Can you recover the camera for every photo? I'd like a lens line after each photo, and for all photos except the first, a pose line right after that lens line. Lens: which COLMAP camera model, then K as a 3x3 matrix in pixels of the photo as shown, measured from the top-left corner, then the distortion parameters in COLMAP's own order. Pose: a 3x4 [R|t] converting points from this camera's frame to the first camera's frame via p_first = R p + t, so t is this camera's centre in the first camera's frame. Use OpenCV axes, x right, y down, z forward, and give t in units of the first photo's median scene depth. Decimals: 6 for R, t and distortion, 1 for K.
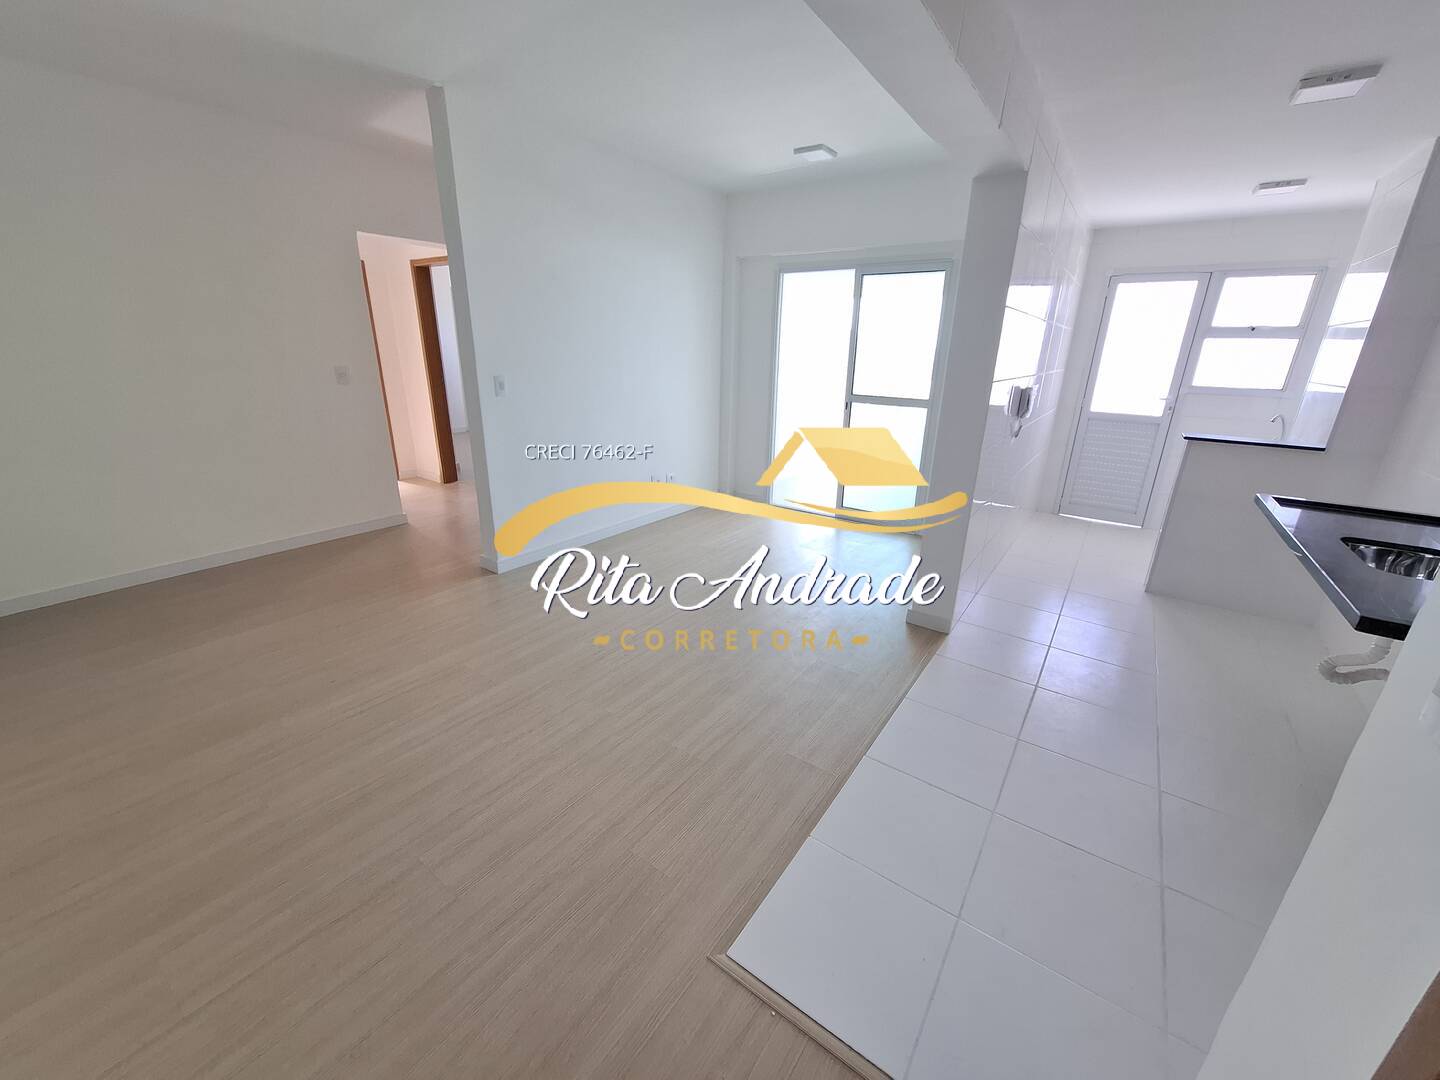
lens RADIAL K [[557.4, 0, 721.4], [0, 557.4, 543.2], [0, 0, 1]] dist [-0.000306, -0.000460]
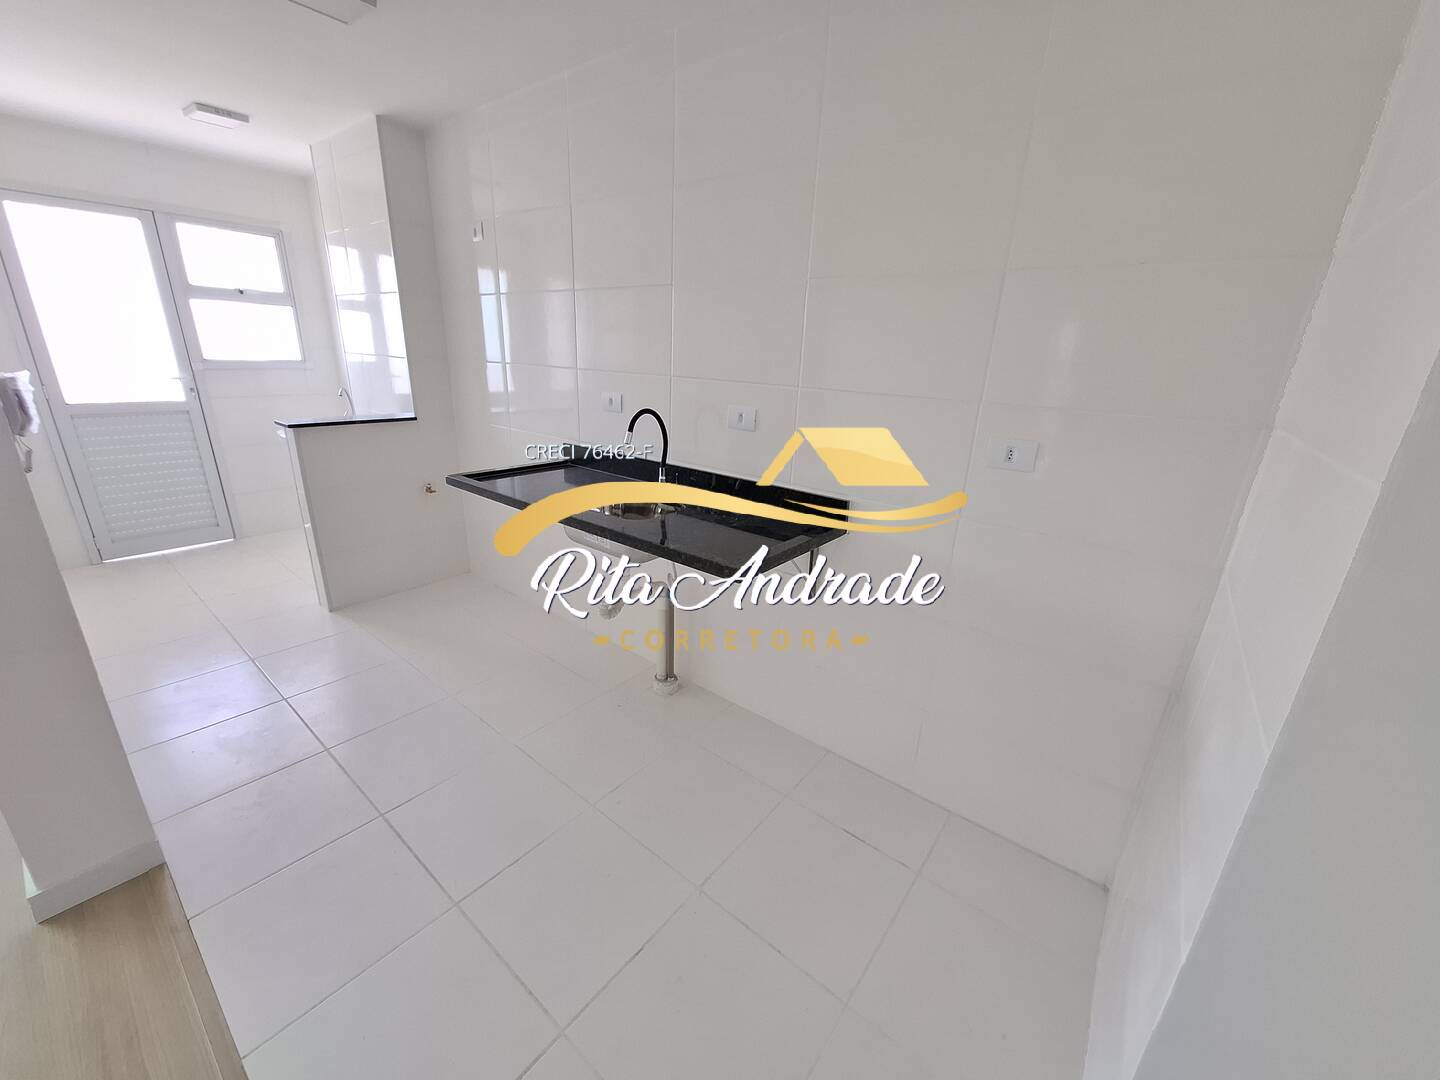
lens RADIAL K [[557.4, 0, 723.8], [0, 557.4, 538.9], [0, 0, 1]] dist [-0.000306, -0.000460]
pose [[0.034709, -0.334224, 0.941854, 0.030342], [0.292182, 0.904640, 0.310251, -0.084192], [-0.955733, 0.264425, 0.129053, 0.266640]]
